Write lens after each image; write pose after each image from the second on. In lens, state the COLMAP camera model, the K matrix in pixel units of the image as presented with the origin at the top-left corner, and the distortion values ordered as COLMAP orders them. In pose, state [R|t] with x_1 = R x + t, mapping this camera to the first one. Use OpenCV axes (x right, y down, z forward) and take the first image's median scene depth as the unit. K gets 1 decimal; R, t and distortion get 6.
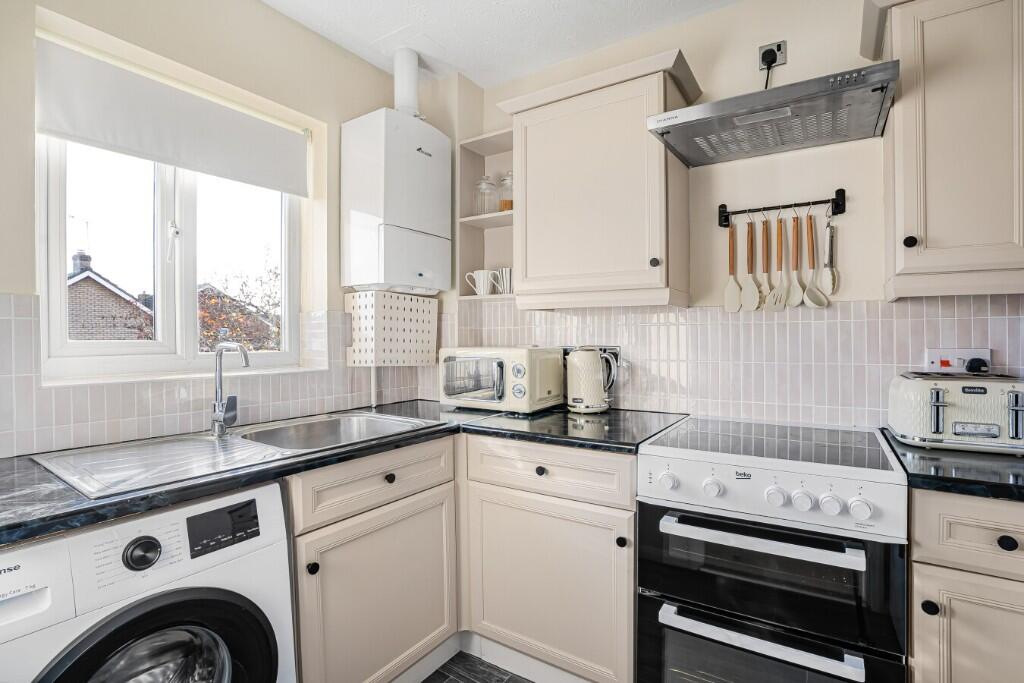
lens RADIAL K [[487.4, 0, 508.9], [0, 487.4, 337.5], [0, 0, 1]] dist [-0.061582, 0.007613]
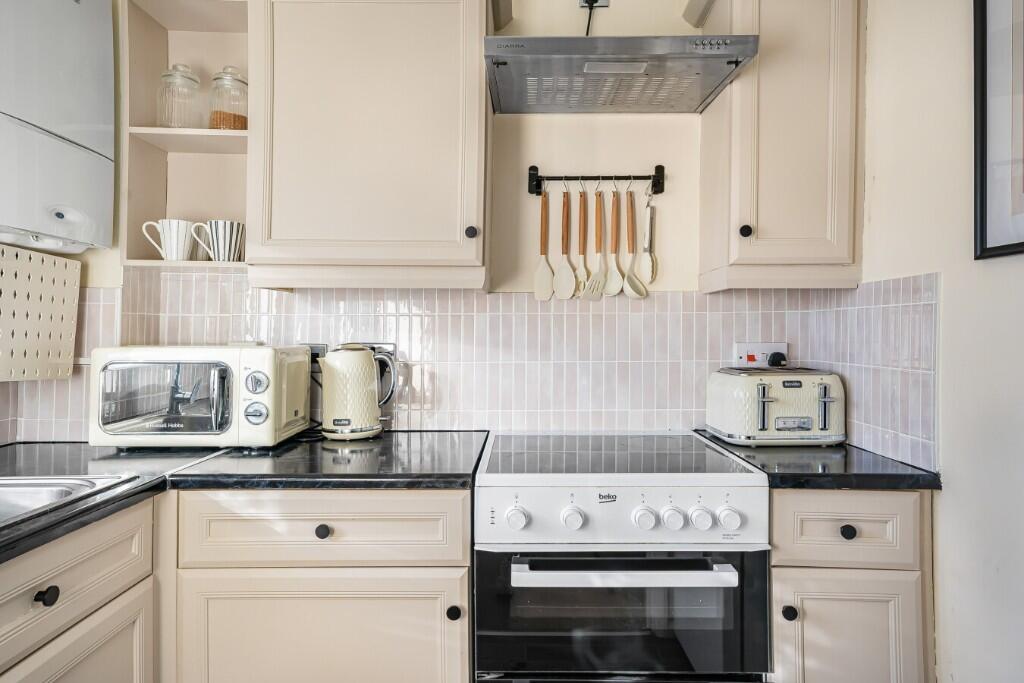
lens RADIAL K [[657.4, 0, 531.2], [0, 657.4, 328.0], [0, 0, 1]] dist [0.003152, 0.004526]
pose [[0.834064, 0.006262, 0.551633, -0.181796], [-0.002414, 0.999967, -0.007701, 0.003504], [-0.551663, 0.005091, 0.834052, 0.090025]]
